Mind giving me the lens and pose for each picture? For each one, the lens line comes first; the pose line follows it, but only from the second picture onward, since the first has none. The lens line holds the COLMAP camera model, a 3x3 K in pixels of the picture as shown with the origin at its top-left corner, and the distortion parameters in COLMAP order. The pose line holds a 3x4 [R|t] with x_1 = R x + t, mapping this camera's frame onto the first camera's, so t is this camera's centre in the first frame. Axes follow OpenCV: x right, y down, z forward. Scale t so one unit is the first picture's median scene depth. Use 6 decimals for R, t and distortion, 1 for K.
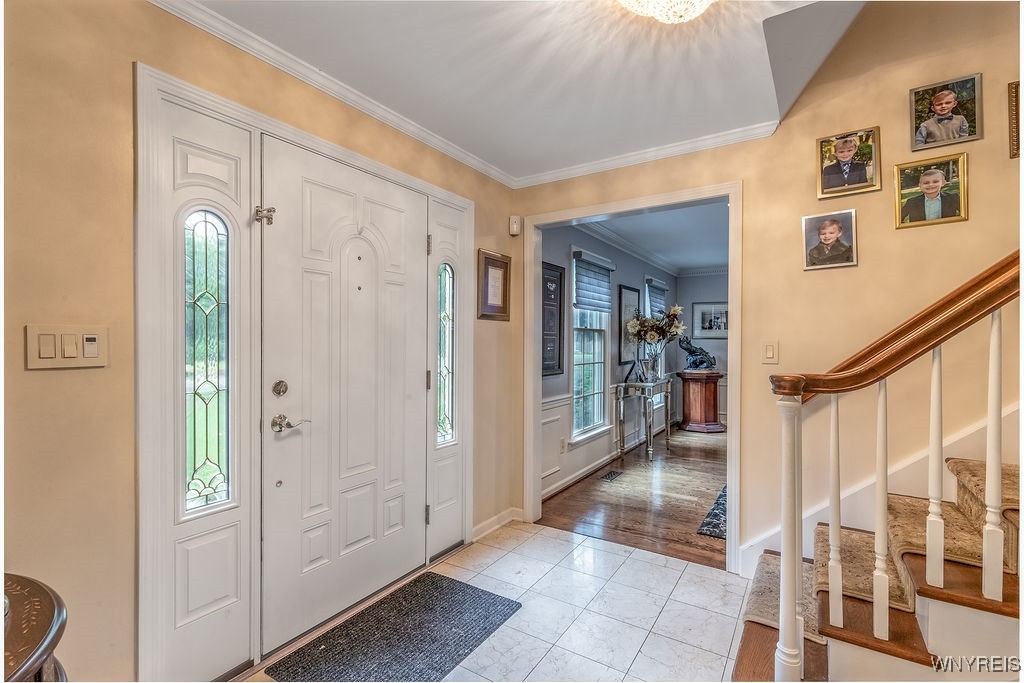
lens RADIAL K [[470.3, 0, 510.0], [0, 470.3, 345.7], [0, 0, 1]] dist [0.009910, -0.000539]
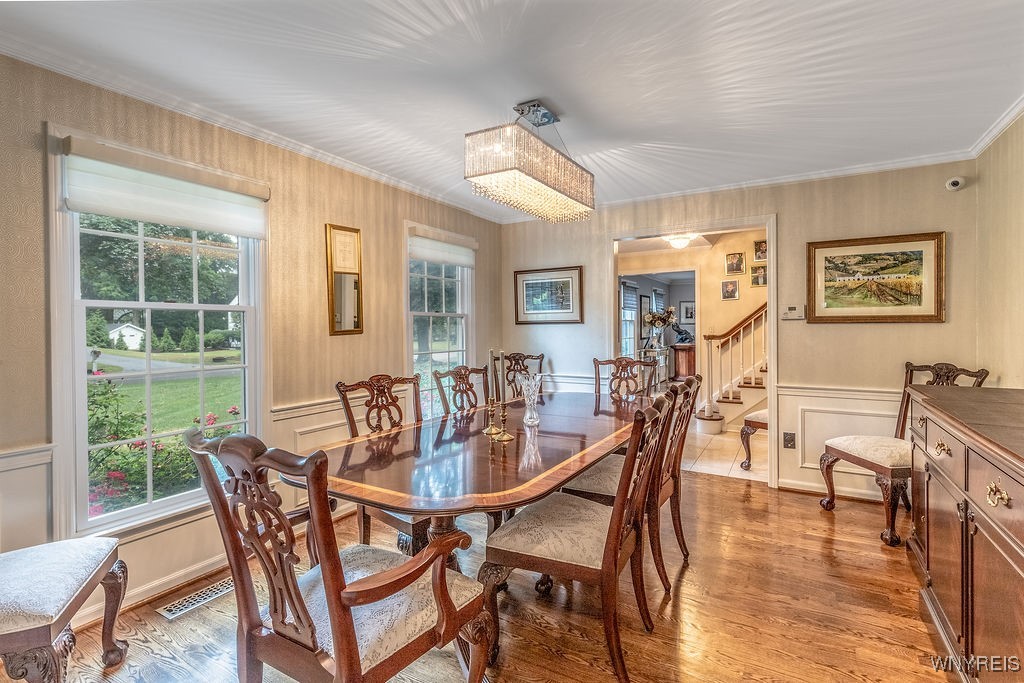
lens RADIAL K [[470.3, 0, 514.3], [0, 470.3, 333.5], [0, 0, 1]] dist [0.009910, -0.000539]
pose [[0.999313, -0.010691, 0.035473, -0.315200], [0.010574, 0.999938, 0.003503, 0.006029], [-0.035508, -0.003125, 0.999364, -0.783416]]
